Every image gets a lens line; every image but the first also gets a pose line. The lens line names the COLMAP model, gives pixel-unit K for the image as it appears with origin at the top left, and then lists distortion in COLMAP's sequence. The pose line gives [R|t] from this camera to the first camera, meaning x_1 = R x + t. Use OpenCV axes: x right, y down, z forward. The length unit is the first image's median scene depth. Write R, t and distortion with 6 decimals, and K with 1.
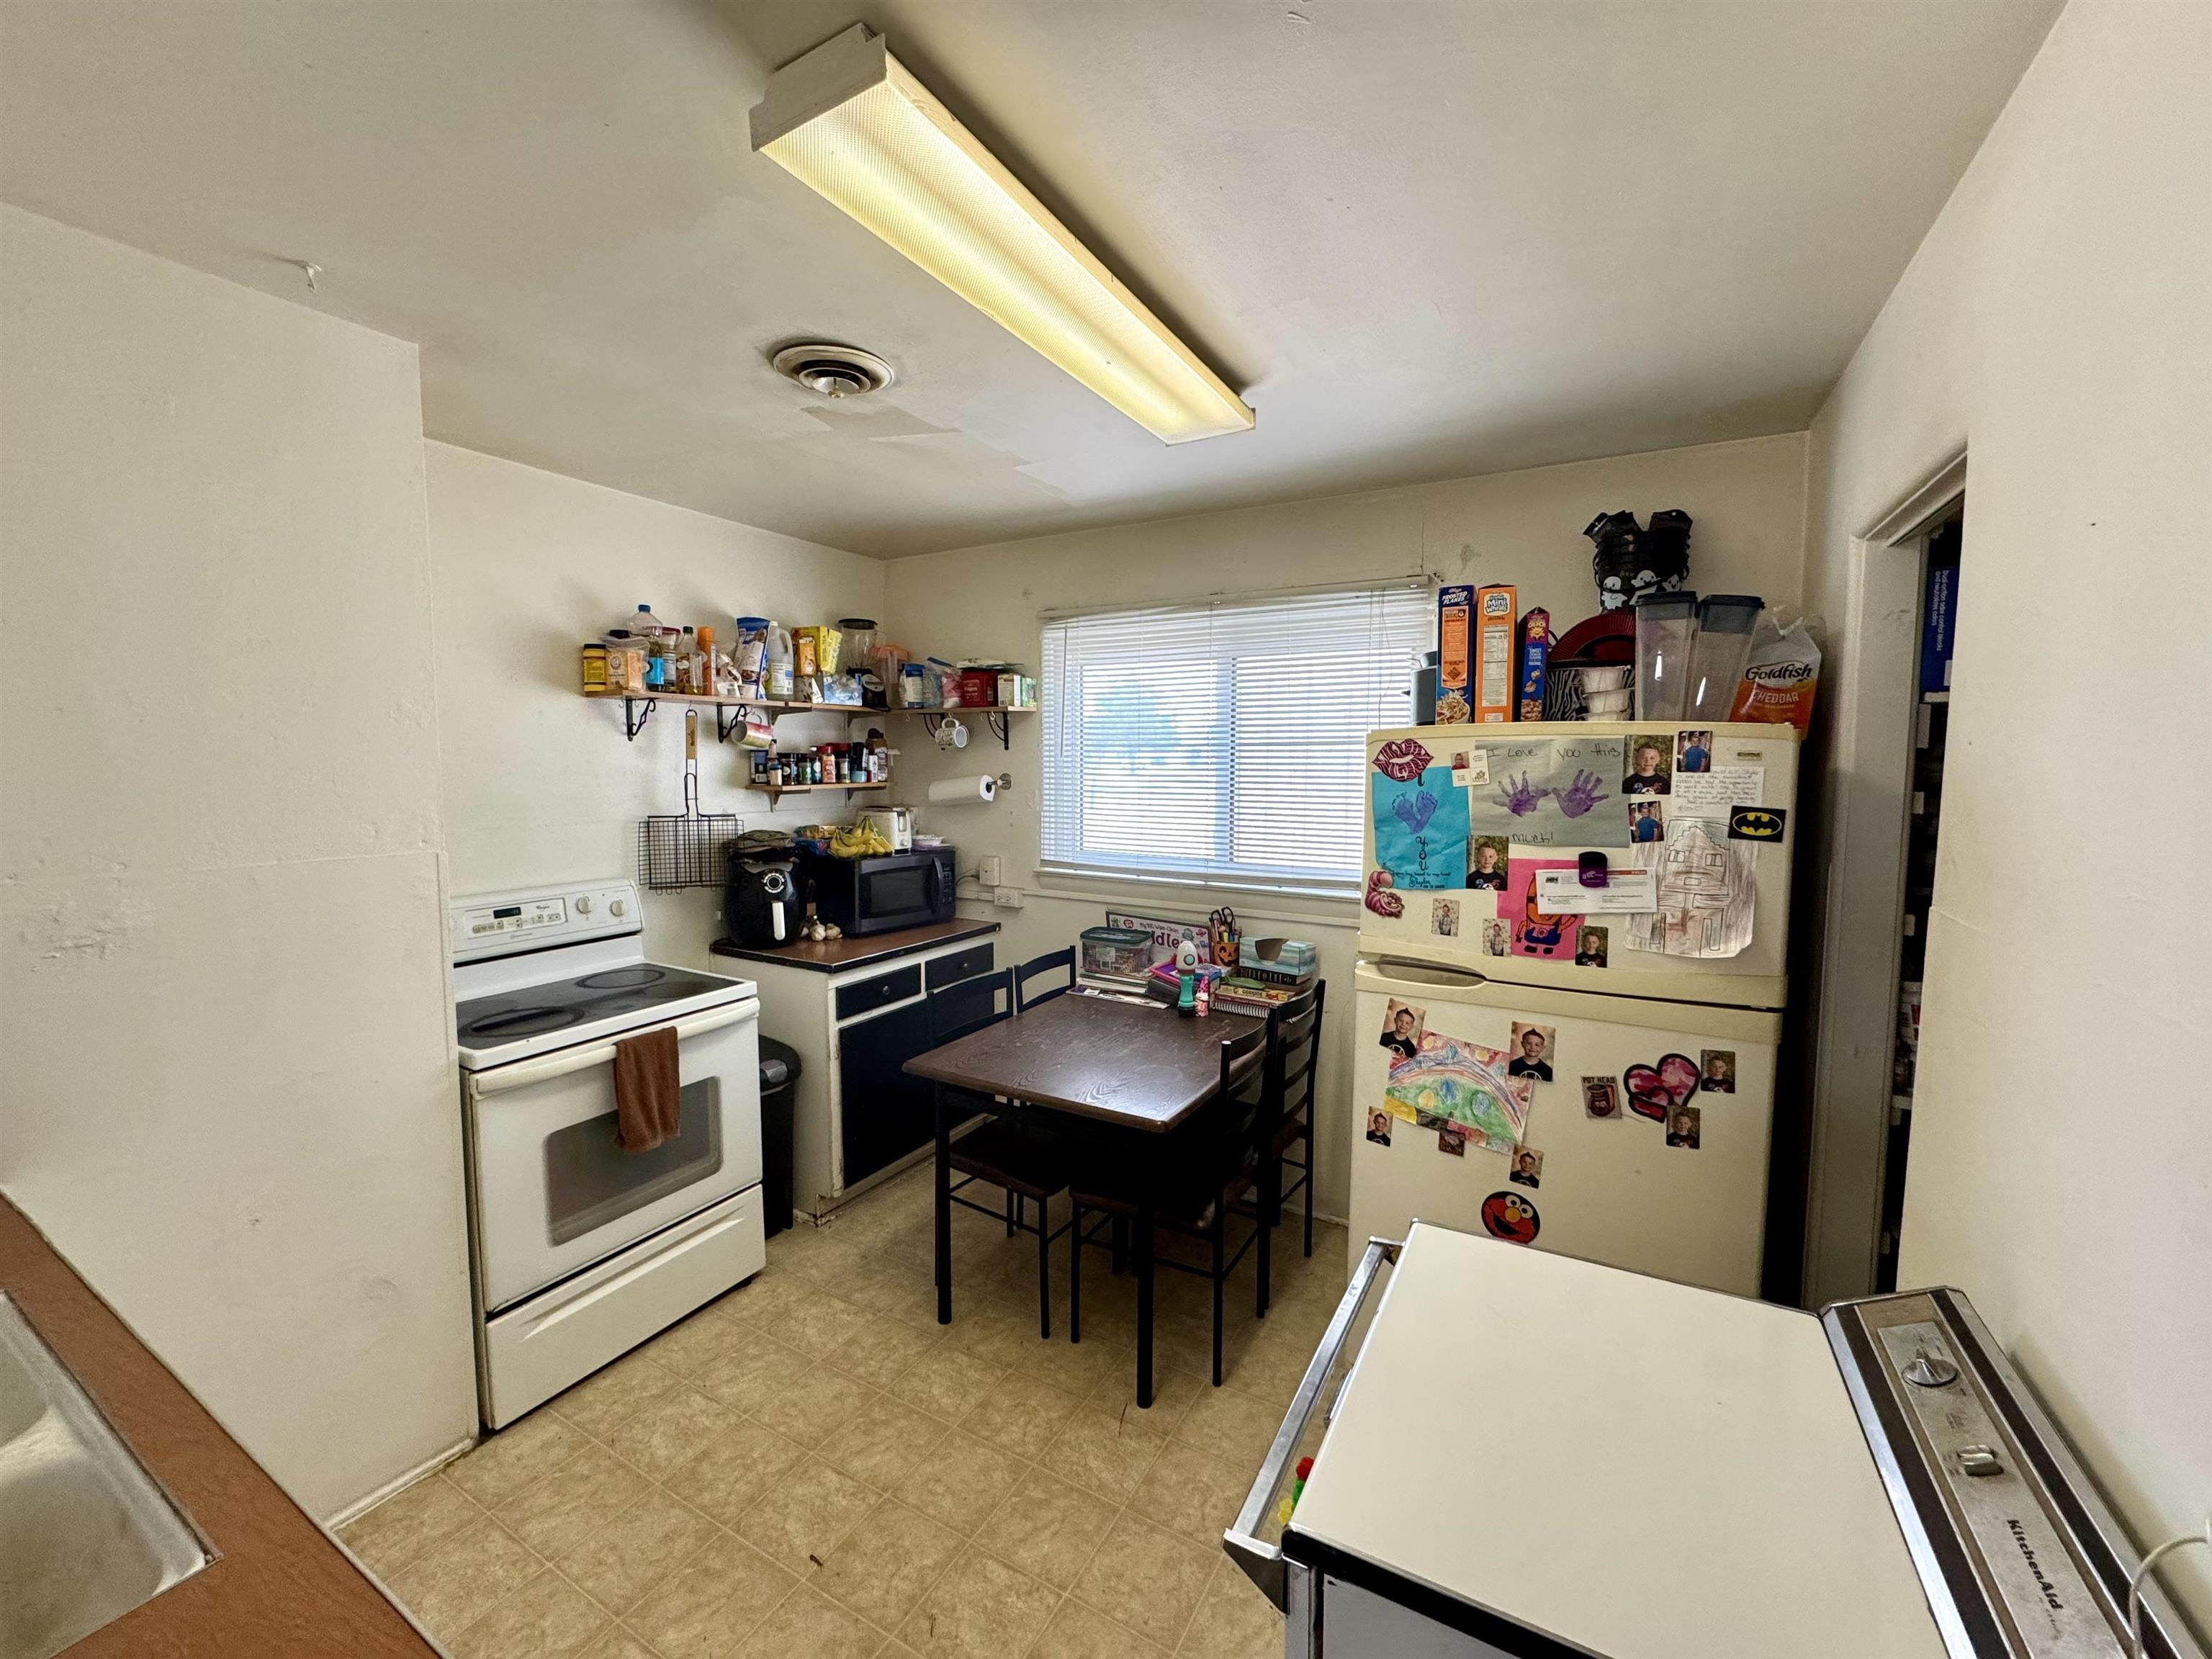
lens RADIAL K [[879.2, 0, 1101.9], [0, 879.2, 833.2], [0, 0, 1]] dist [-0.004344, 0.000416]
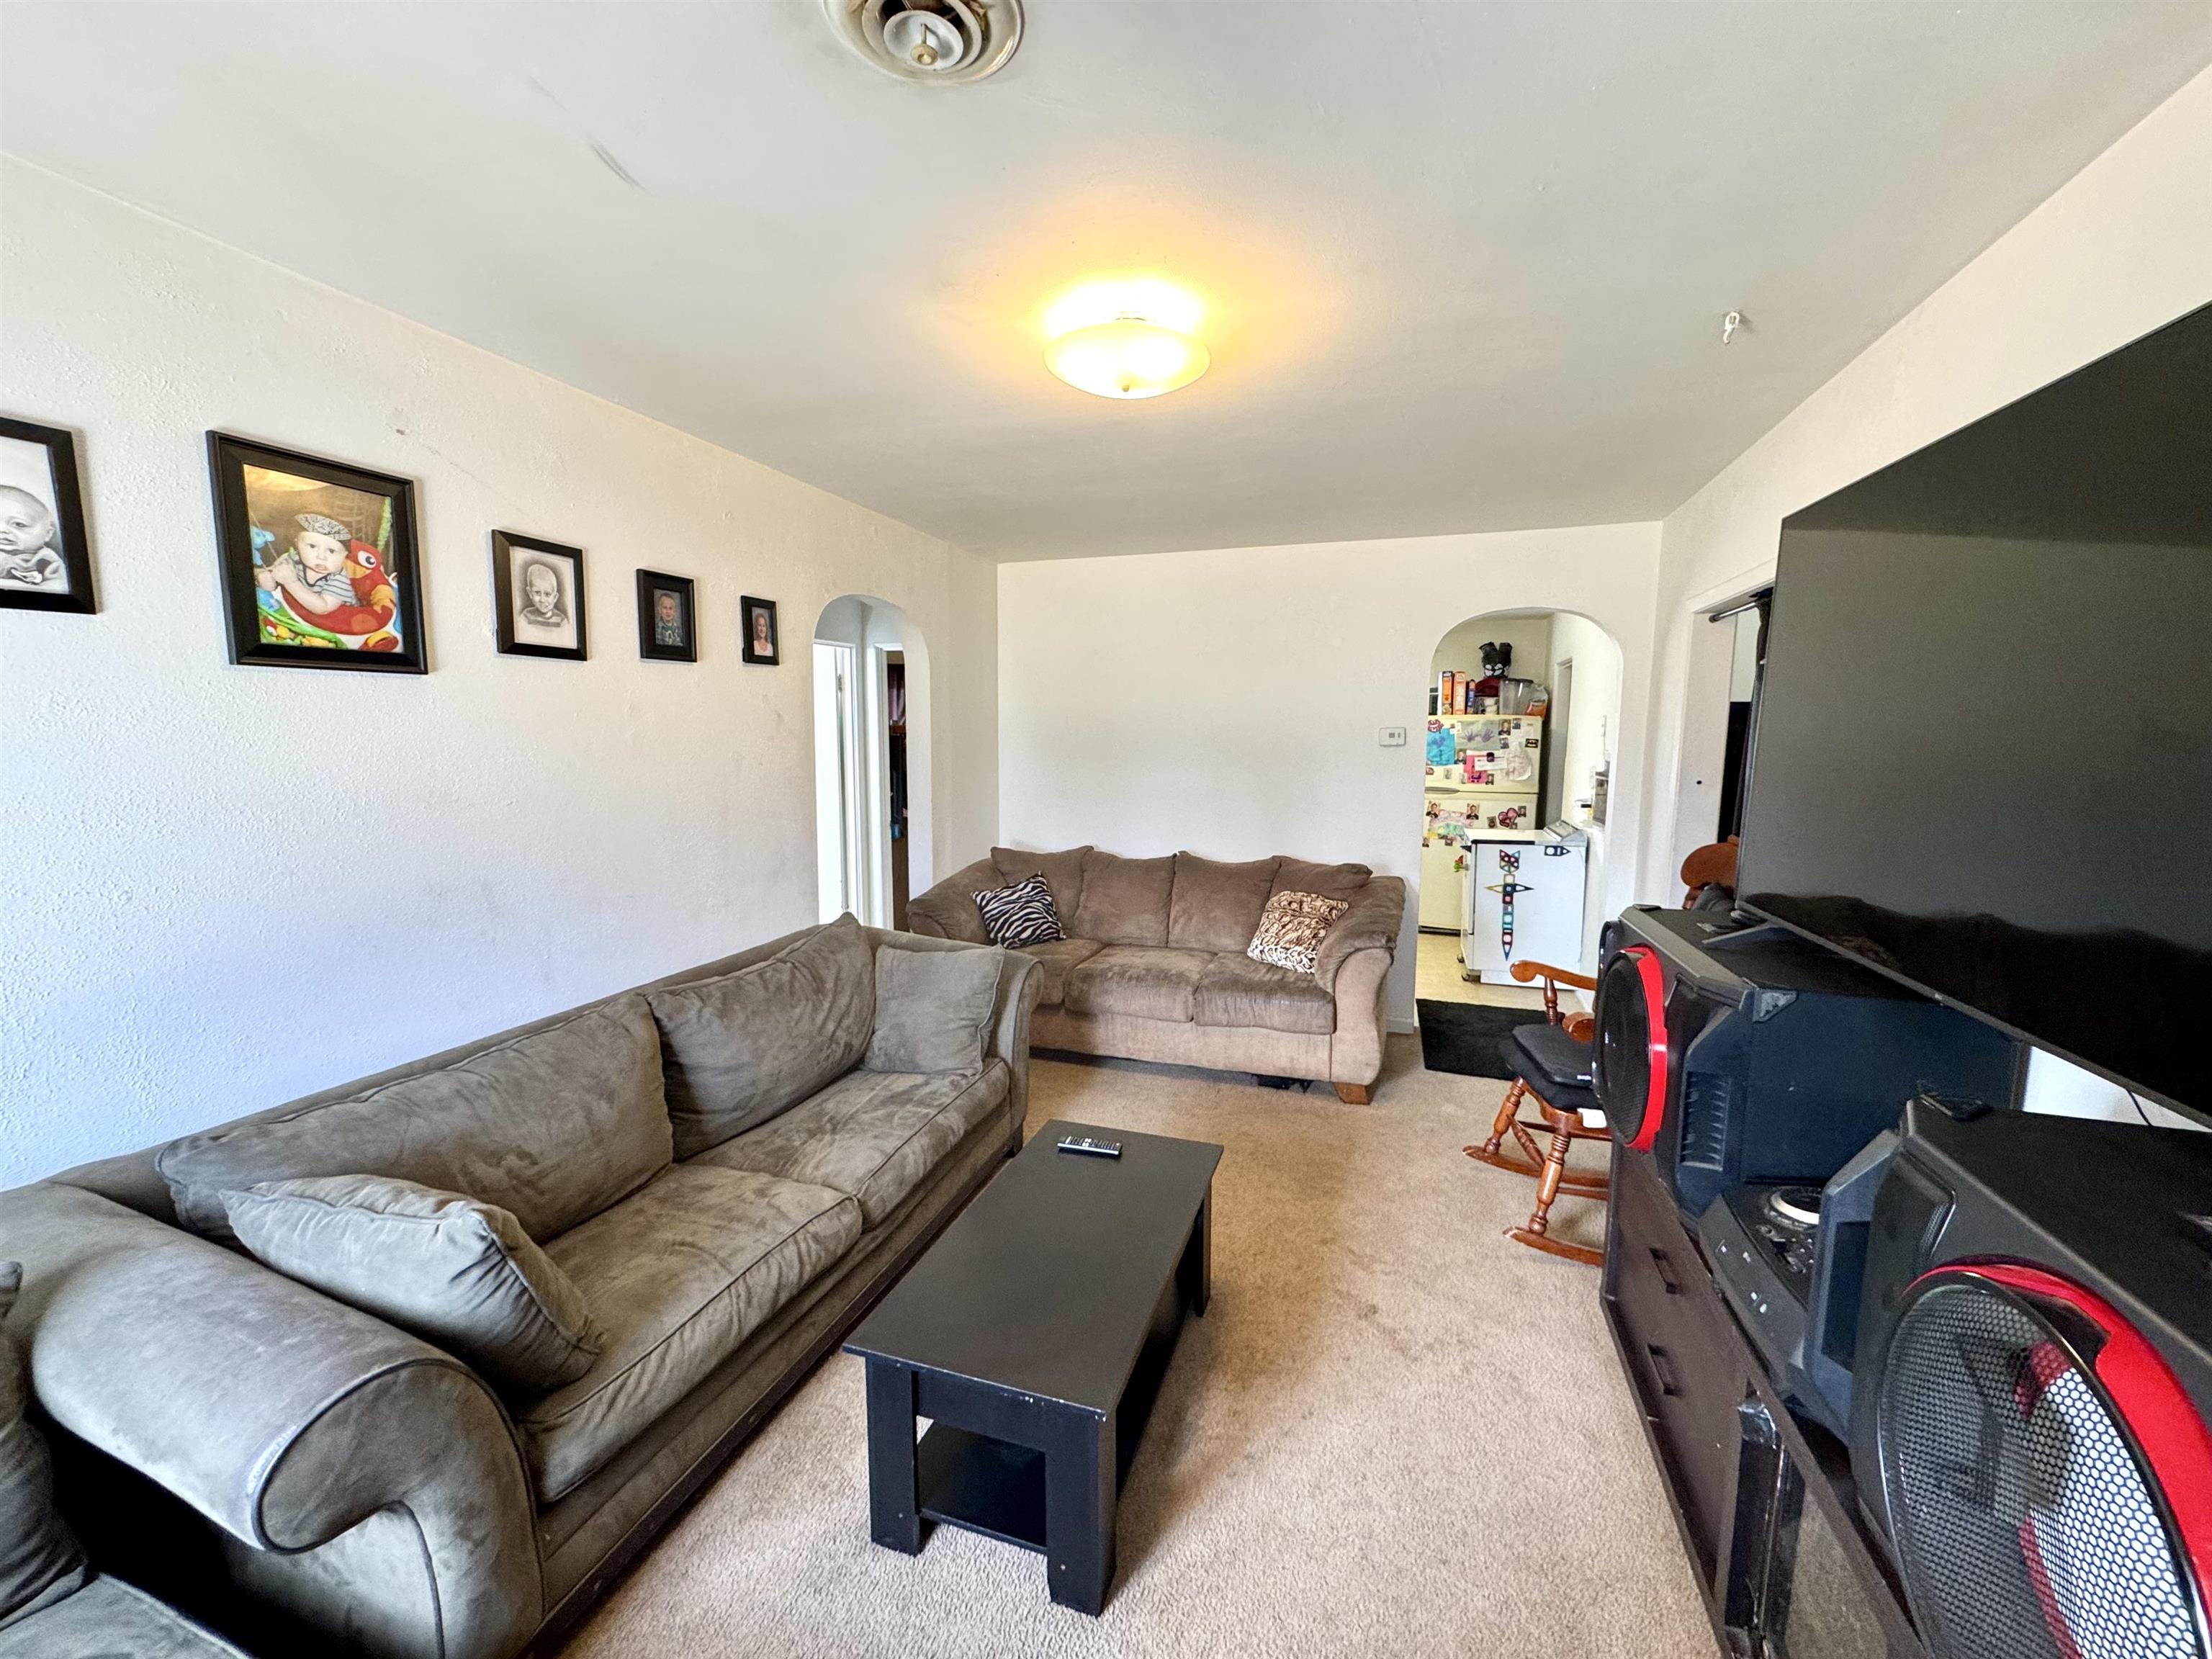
lens RADIAL K [[879.2, 0, 1105.1], [0, 879.2, 829.2], [0, 0, 1]] dist [-0.004344, 0.000416]
pose [[0.980632, -0.018393, 0.194995, -1.571610], [0.012551, 0.999436, 0.031150, 0.191742], [-0.195458, -0.028100, 0.980309, -2.059925]]
